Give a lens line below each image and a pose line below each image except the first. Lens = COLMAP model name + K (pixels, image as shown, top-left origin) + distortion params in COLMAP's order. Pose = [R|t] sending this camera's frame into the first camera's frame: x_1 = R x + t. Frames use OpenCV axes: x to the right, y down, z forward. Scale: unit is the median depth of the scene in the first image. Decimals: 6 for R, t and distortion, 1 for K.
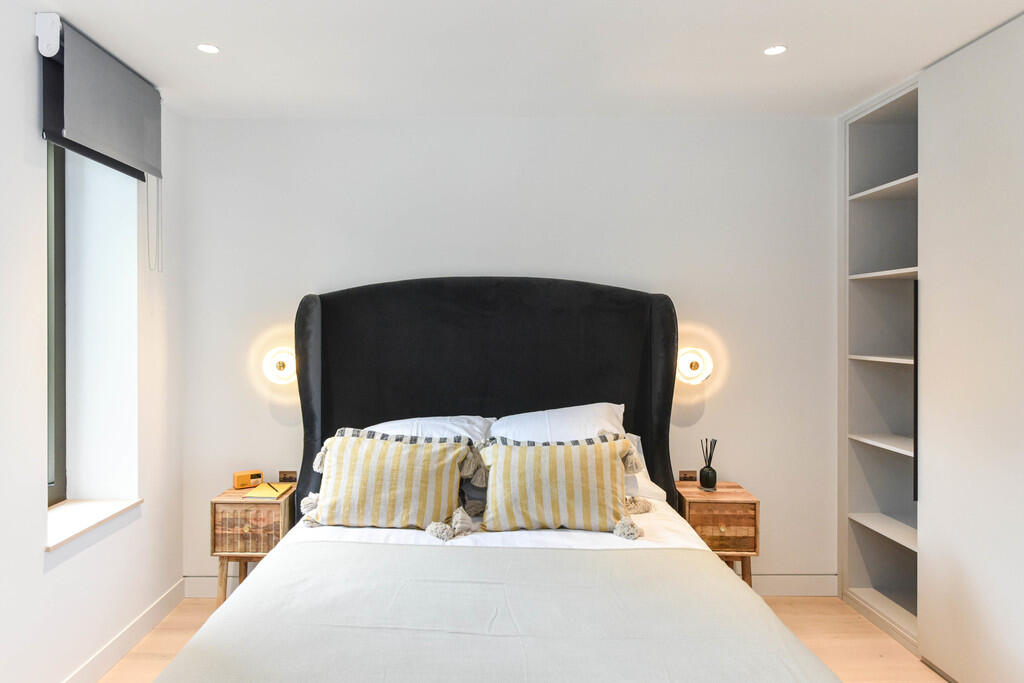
lens RADIAL K [[610.9, 0, 508.5], [0, 610.9, 320.7], [0, 0, 1]] dist [0.003252, 0.000436]
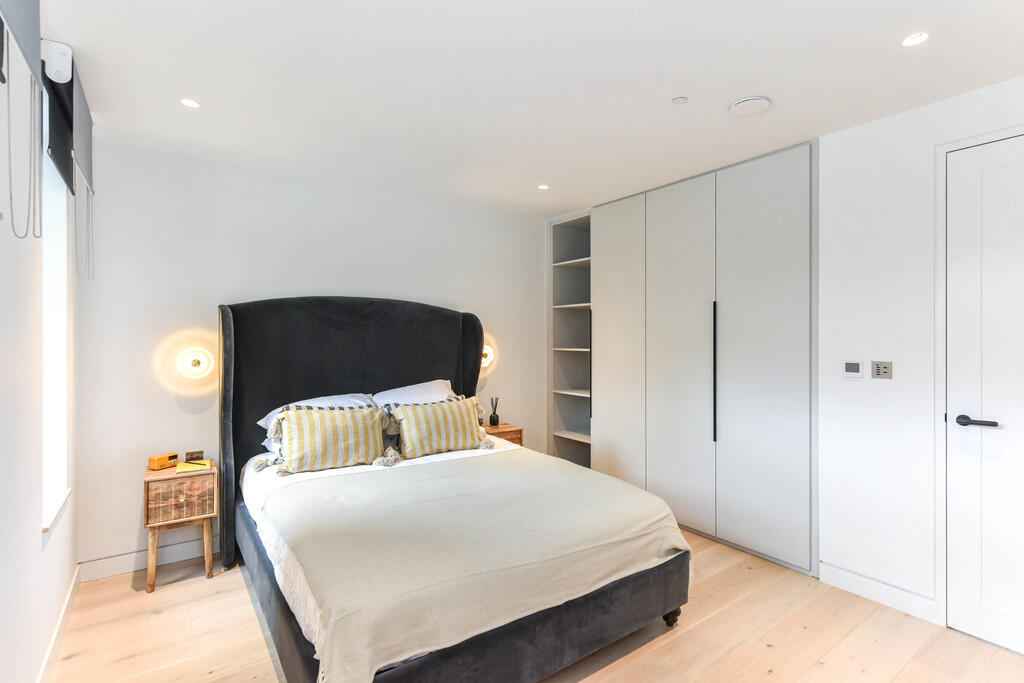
lens RADIAL K [[519.3, 0, 479.5], [0, 519.3, 331.2], [0, 0, 1]] dist [0.009760, -0.000999]
pose [[0.816602, 0.009324, 0.577125, -0.623095], [-0.002660, 0.999920, -0.012392, 0.027576], [-0.577194, 0.008584, 0.816562, -0.195235]]
